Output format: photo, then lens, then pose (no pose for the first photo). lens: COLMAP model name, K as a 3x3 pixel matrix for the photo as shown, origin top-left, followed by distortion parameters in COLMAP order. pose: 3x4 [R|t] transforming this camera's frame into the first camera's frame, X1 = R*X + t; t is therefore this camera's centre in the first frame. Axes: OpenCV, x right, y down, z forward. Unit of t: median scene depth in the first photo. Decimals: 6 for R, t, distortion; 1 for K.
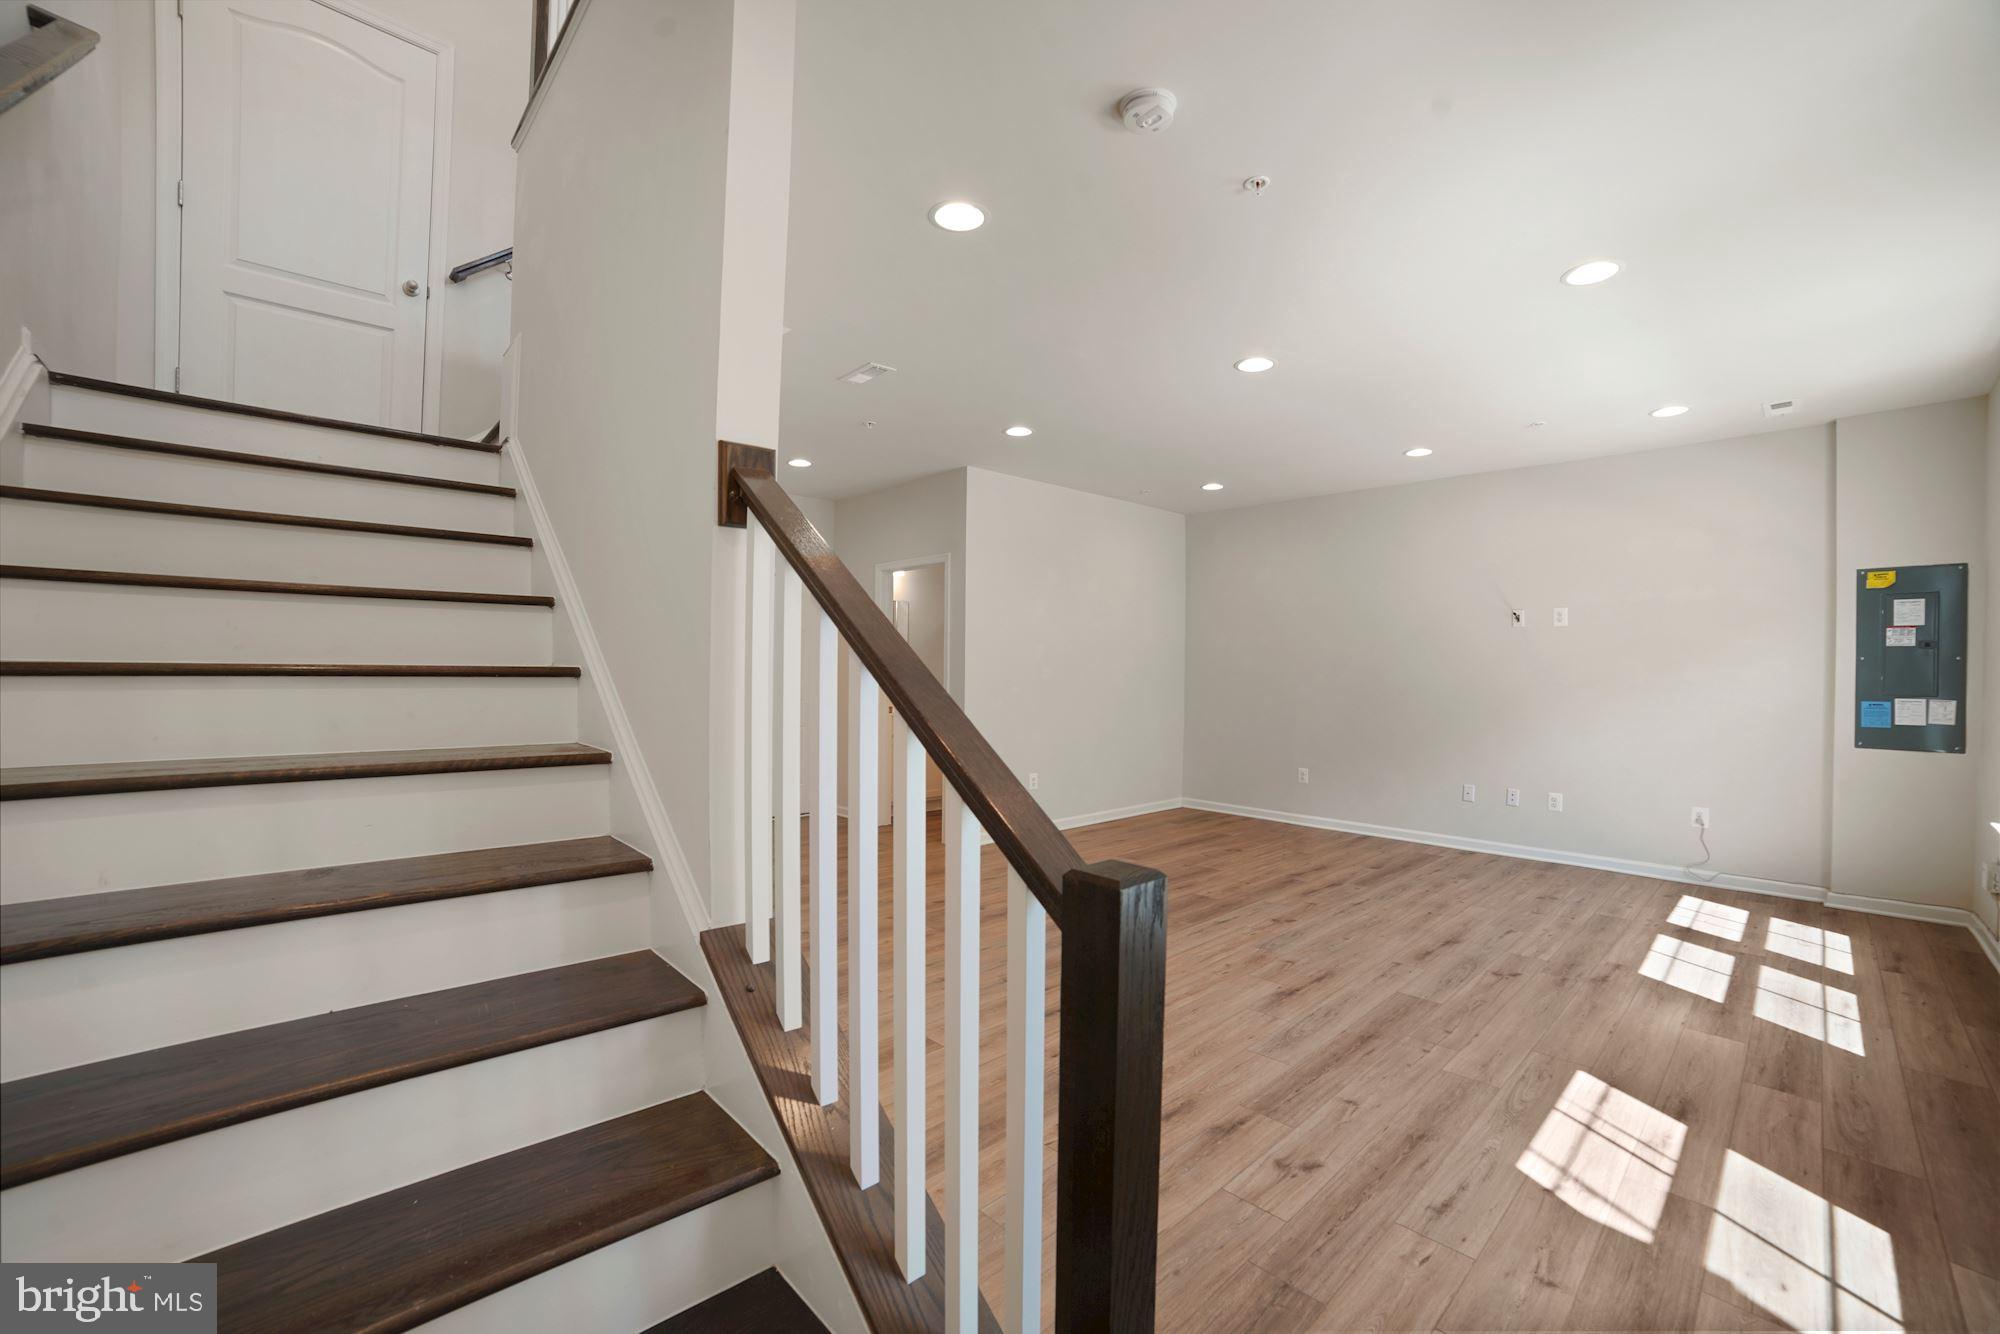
lens RADIAL K [[830.7, 0, 994.6], [0, 830.7, 687.0], [0, 0, 1]] dist [-0.091491, 0.028012]
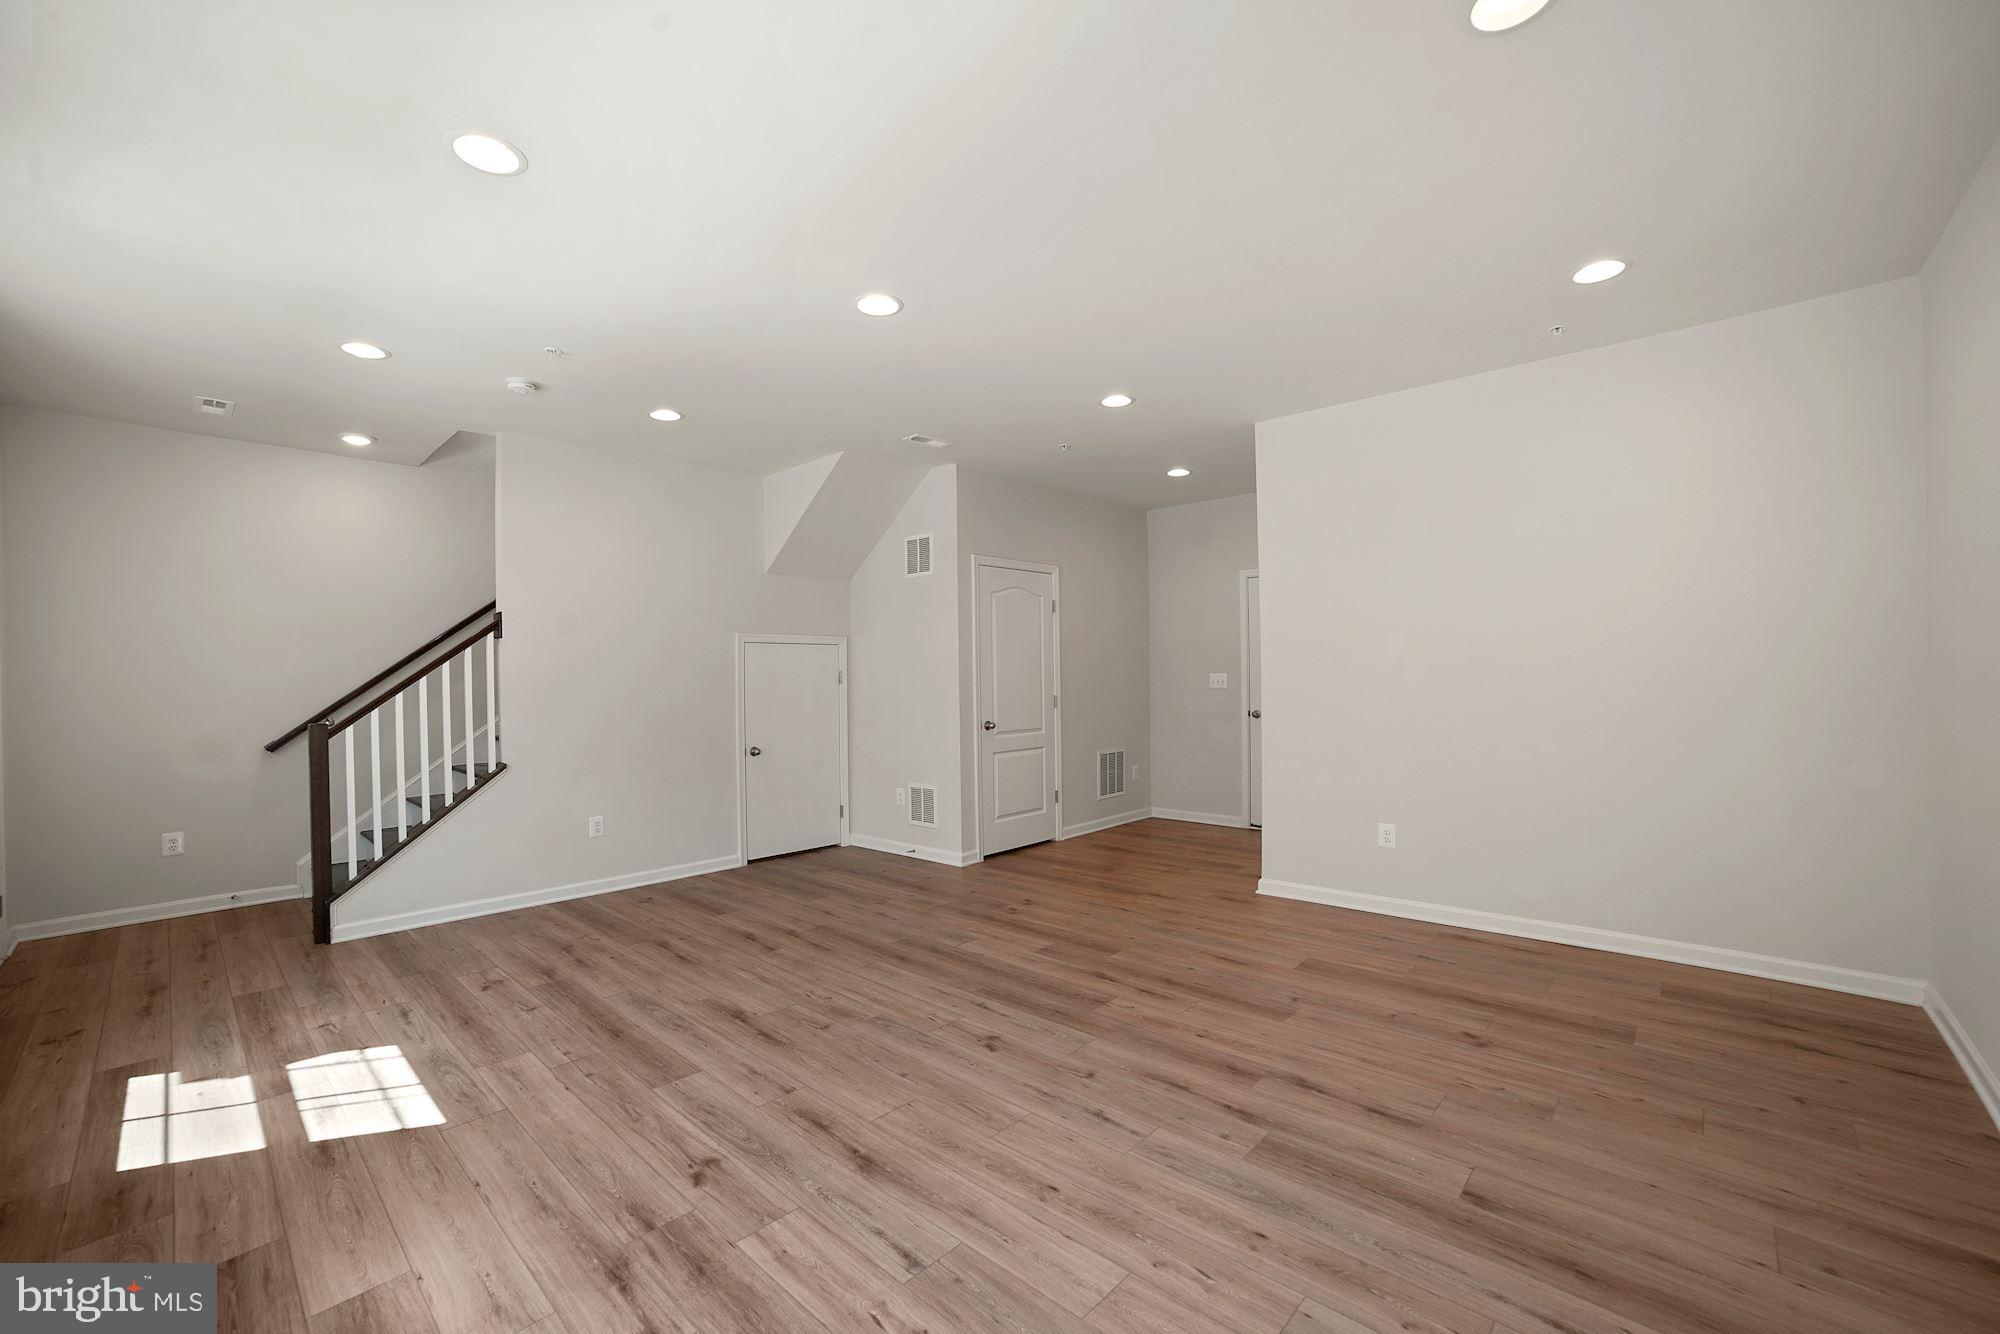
lens RADIAL K [[830.7, 0, 994.6], [0, 830.7, 687.0], [0, 0, 1]] dist [-0.091491, 0.028012]
pose [[0.062398, 0.011365, -0.997987, 1.462900], [-0.011524, 0.999877, 0.010666, -0.020527], [0.997985, 0.010835, 0.062522, 1.368376]]
